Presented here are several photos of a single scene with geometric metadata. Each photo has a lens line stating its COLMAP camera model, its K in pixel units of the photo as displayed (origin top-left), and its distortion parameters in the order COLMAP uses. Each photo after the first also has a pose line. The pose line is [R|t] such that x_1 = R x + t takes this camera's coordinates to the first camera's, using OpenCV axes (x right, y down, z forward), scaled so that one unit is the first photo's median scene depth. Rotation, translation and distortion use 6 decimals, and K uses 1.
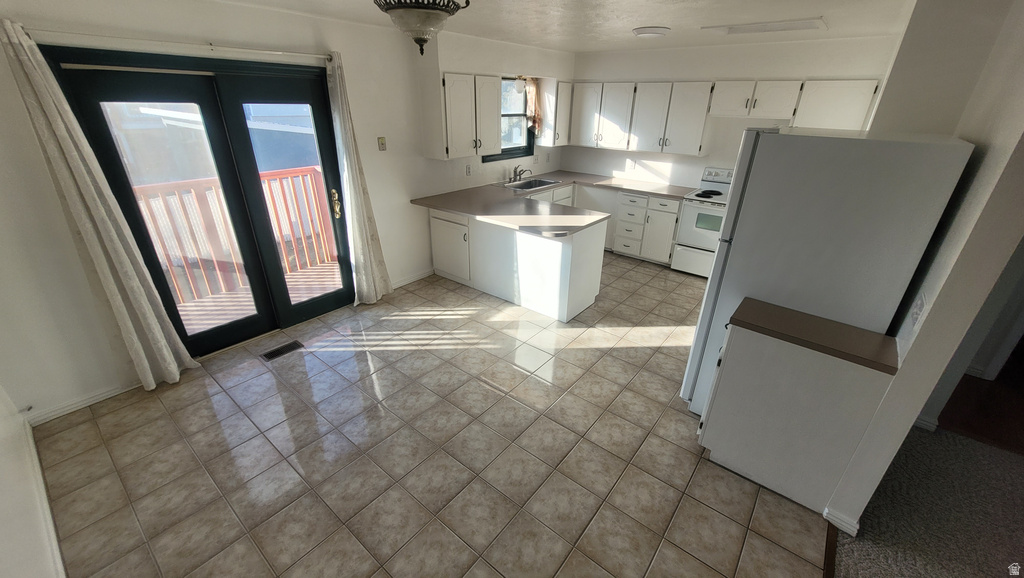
lens RADIAL K [[403.0, 0, 515.0], [0, 403.0, 287.4], [0, 0, 1]] dist [0.005264, -0.001851]
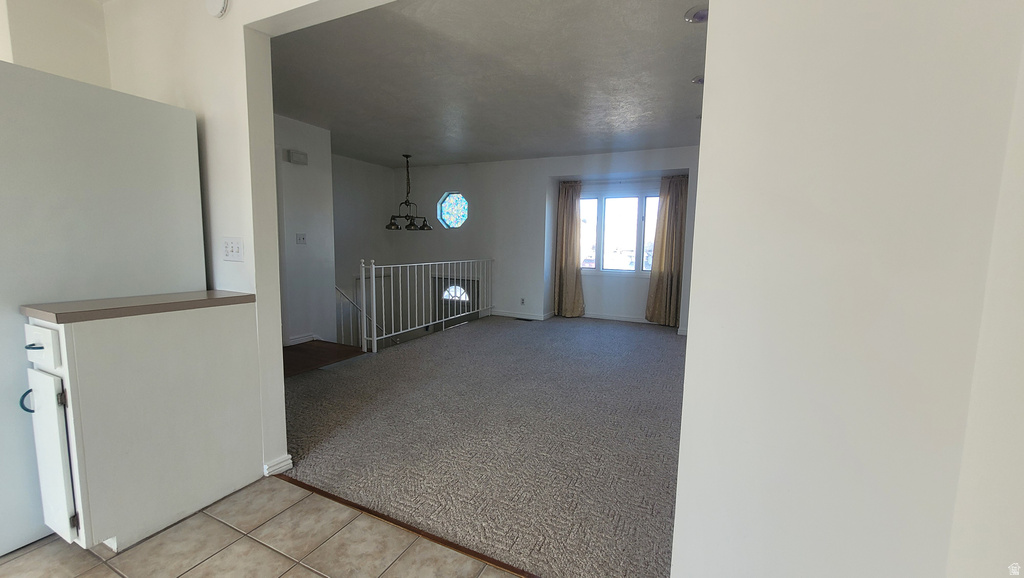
lens RADIAL K [[403.0, 0, 516.2], [0, 403.0, 286.7], [0, 0, 1]] dist [0.005264, -0.001851]
pose [[-0.229802, -0.131190, 0.964355, -0.142914], [0.387927, 0.896410, 0.214388, 0.101159], [-0.892582, 0.423366, -0.155105, 0.233319]]
